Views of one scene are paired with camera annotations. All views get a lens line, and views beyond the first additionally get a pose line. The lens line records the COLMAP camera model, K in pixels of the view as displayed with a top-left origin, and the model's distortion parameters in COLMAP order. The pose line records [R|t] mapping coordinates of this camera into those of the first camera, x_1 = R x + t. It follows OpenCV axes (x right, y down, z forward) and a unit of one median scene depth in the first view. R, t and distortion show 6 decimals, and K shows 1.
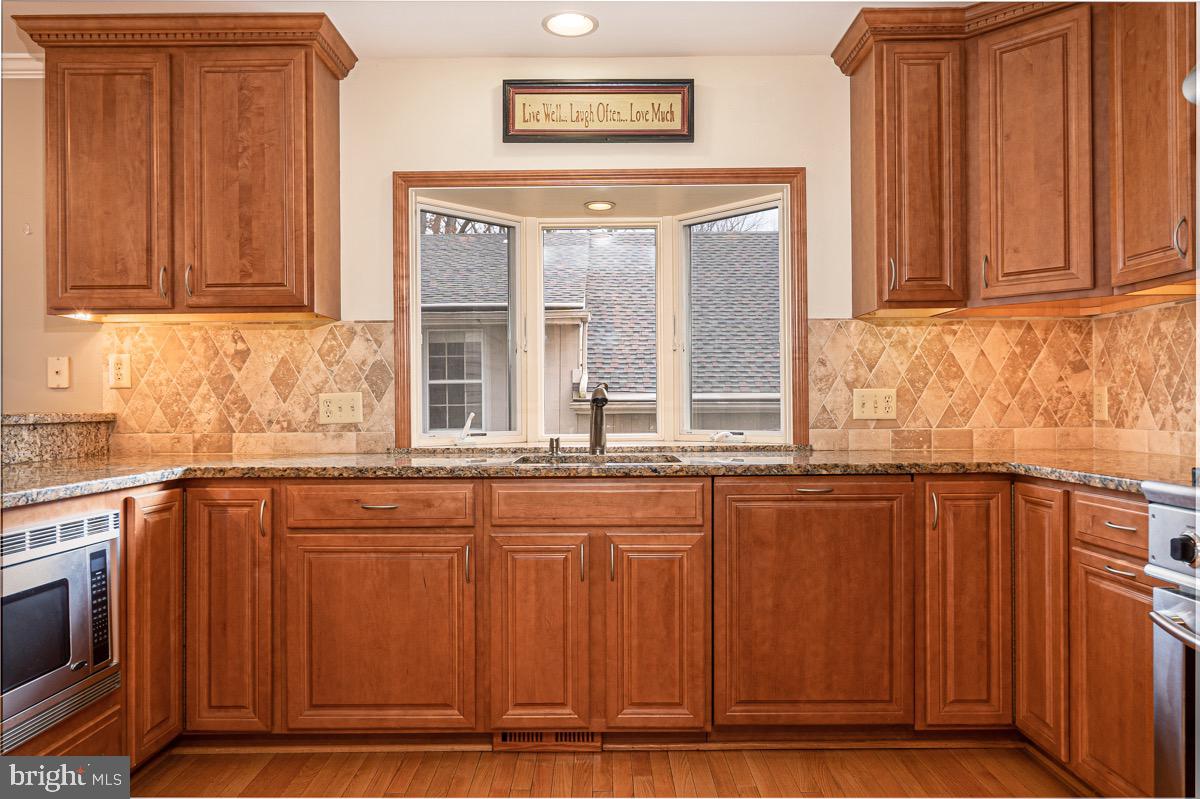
lens RADIAL K [[837.1, 0, 598.9], [0, 837.1, 402.4], [0, 0, 1]] dist [-0.006512, 0.004559]
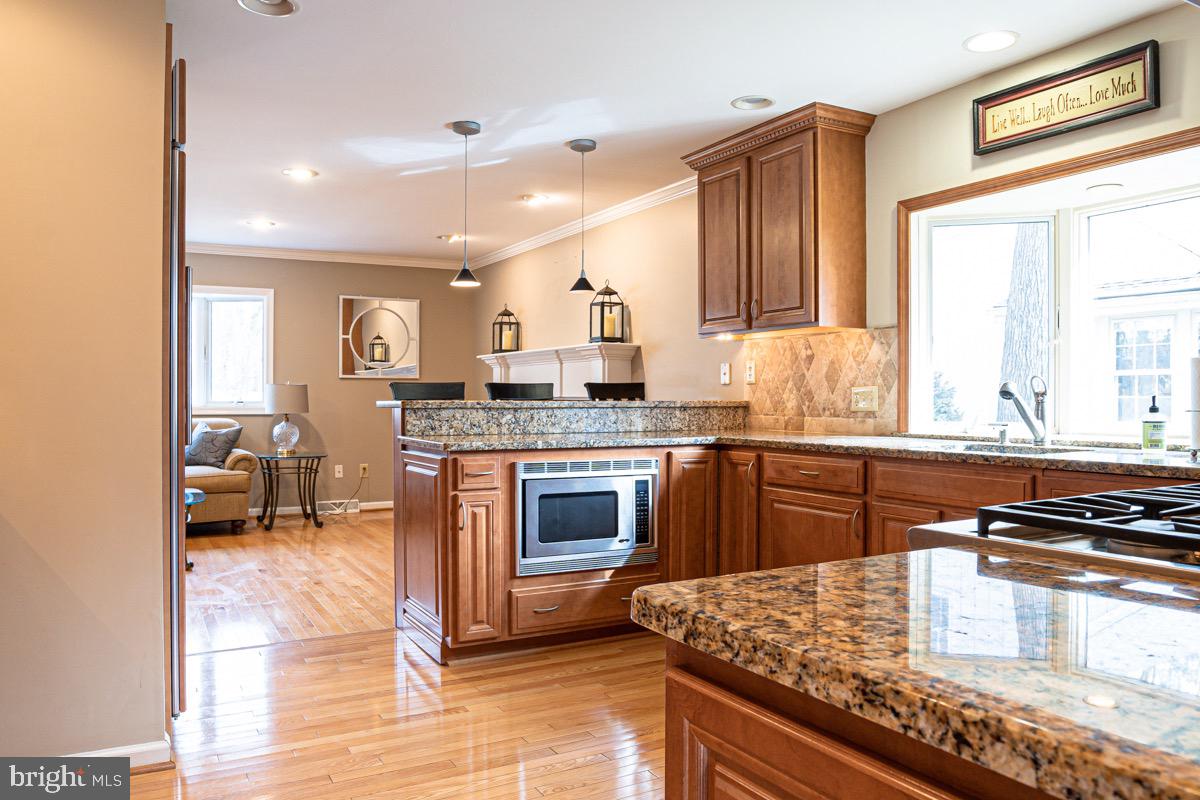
lens RADIAL K [[877.1, 0, 571.1], [0, 877.1, 398.2], [0, 0, 1]] dist [-0.055211, 0.002293]
pose [[0.465165, 0.007430, -0.885193, 0.675730], [0.001295, 0.999958, 0.009074, -0.006832], [0.885223, -0.005367, 0.465136, 0.009954]]
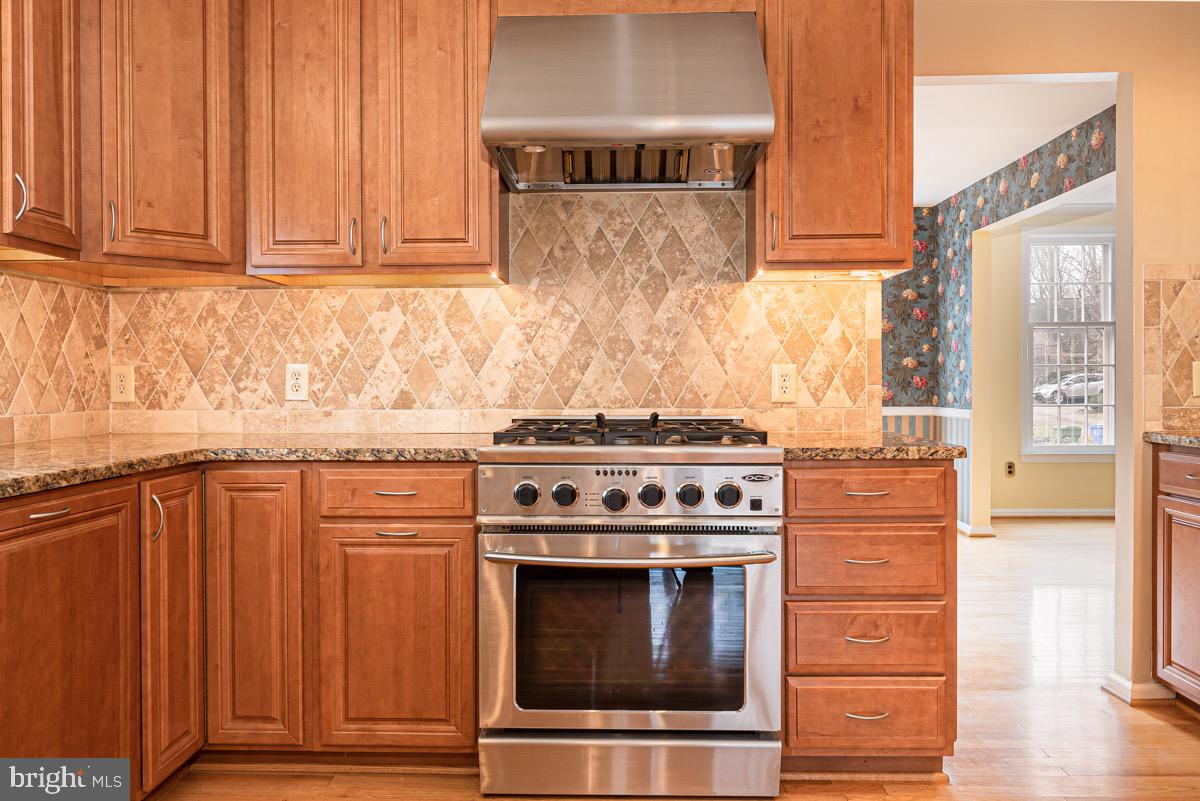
lens RADIAL K [[837.4, 0, 603.6], [0, 837.4, 392.4], [0, 0, 1]] dist [-0.002038, 0.001673]
pose [[0.034981, -0.004848, 0.999376, -0.319104], [0.000211, 0.999988, 0.004844, 0.006809], [-0.999388, 0.000042, 0.034981, 0.465189]]
